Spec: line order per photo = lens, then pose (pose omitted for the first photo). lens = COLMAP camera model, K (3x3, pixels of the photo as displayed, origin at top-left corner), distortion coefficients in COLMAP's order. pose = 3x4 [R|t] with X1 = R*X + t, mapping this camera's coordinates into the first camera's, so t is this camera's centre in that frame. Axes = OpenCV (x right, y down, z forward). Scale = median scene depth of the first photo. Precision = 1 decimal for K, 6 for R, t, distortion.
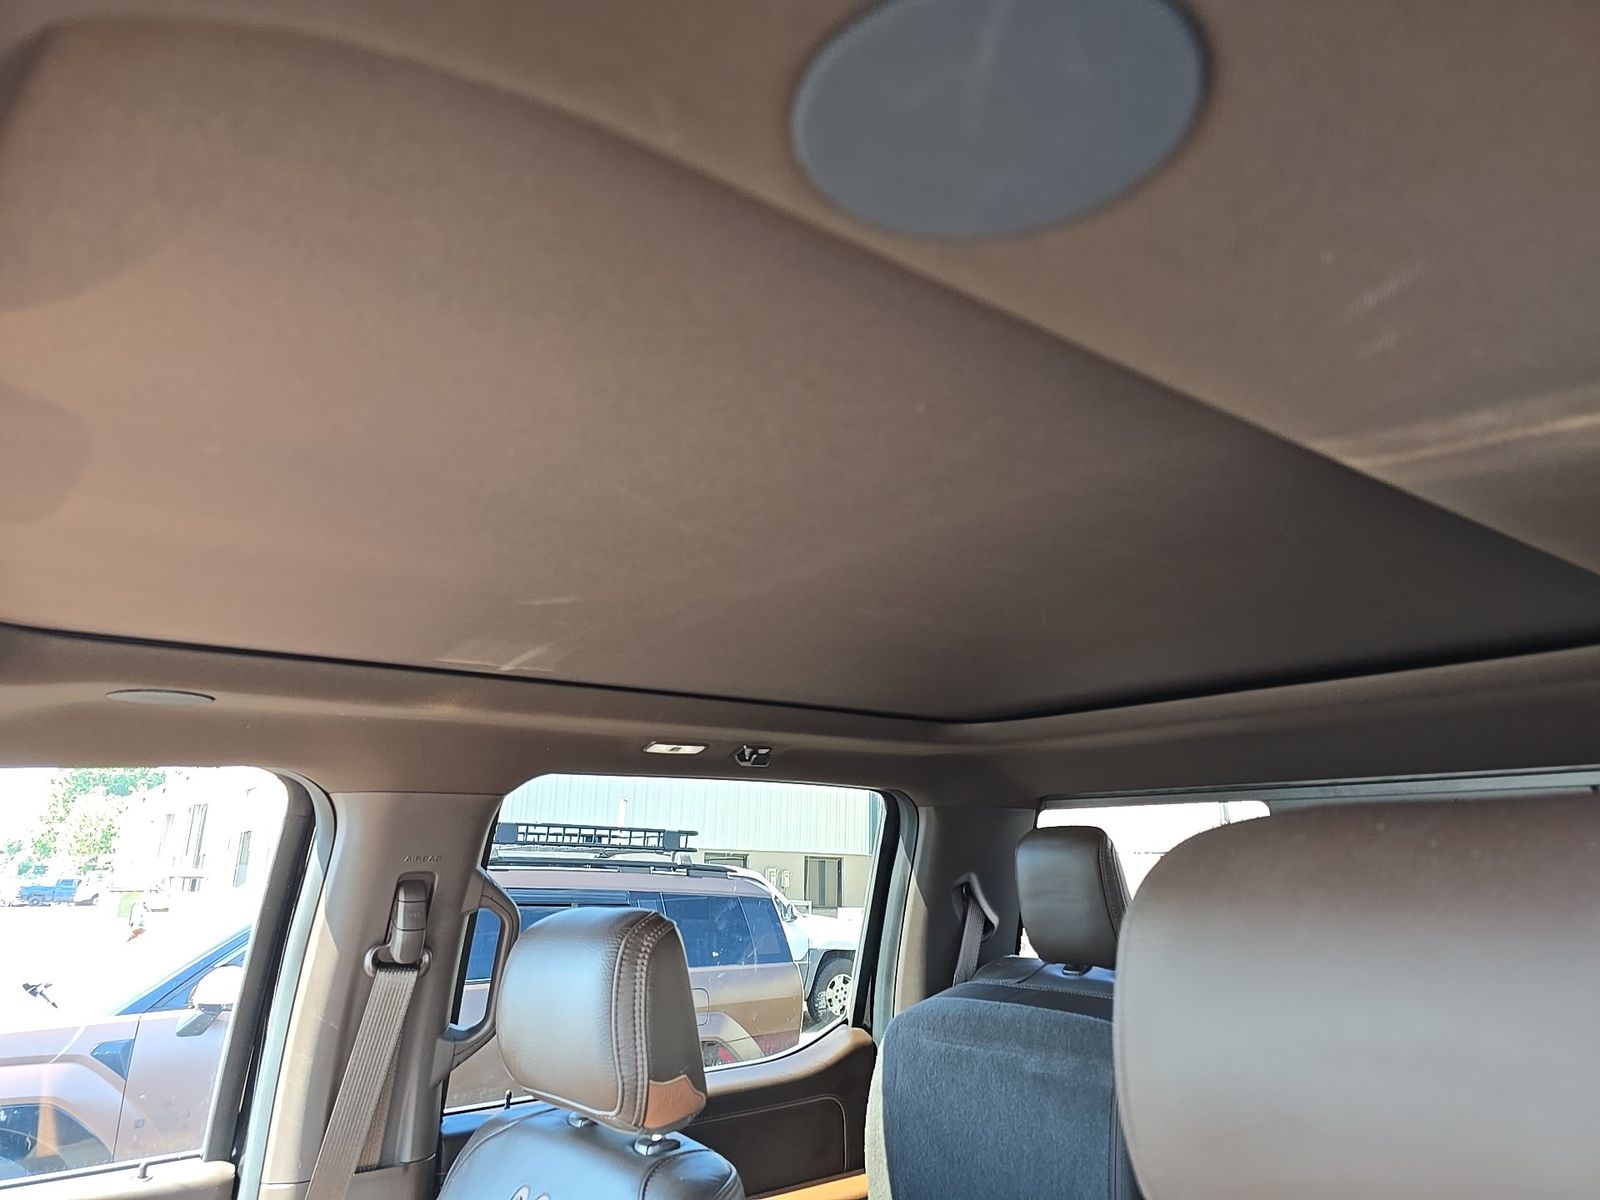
lens RADIAL K [[1049.4, 0, 800.0], [0, 1049.4, 600.0], [0, 0, 1]] dist [0.010763, -0.002442]
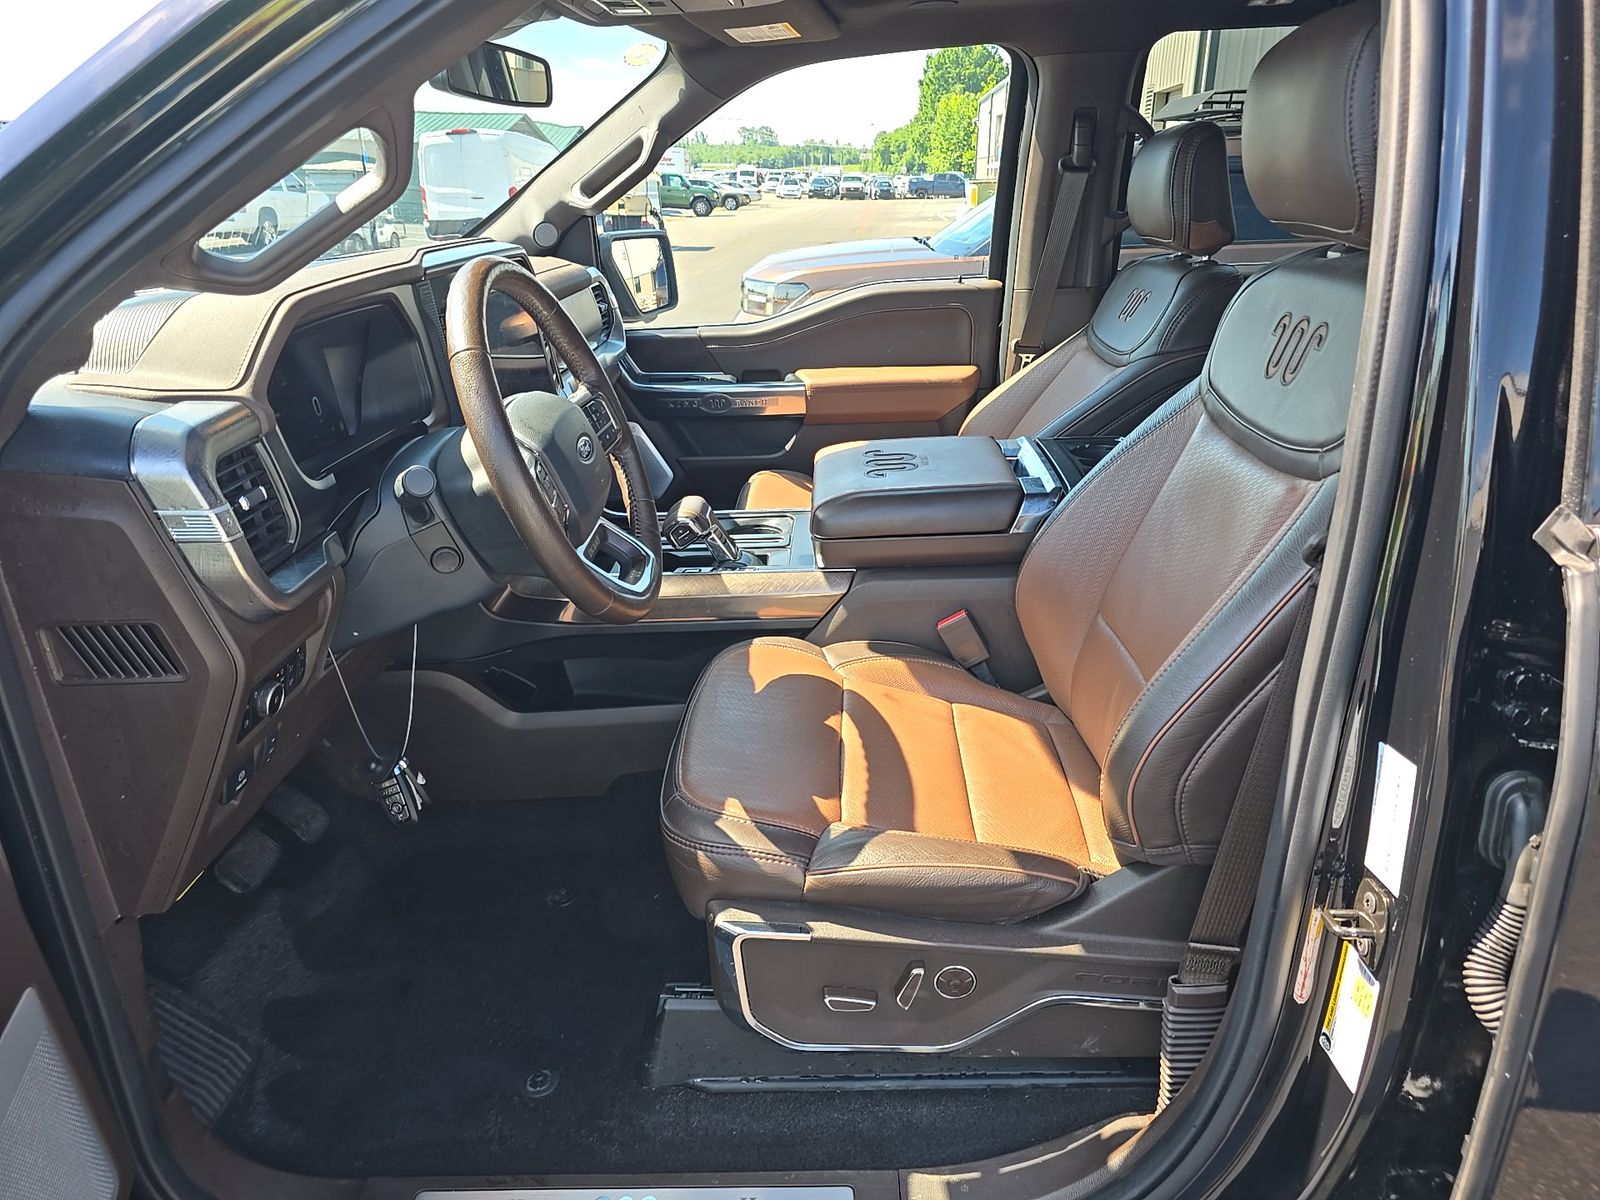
lens RADIAL K [[1049.4, 0, 800.0], [0, 1049.4, 600.0], [0, 0, 1]] dist [0.010763, -0.002442]
pose [[0.754650, 0.234529, -0.612780, 0.472849], [0.182318, 0.822201, 0.539209, -0.070189], [0.630288, -0.518635, 0.577715, -0.600703]]
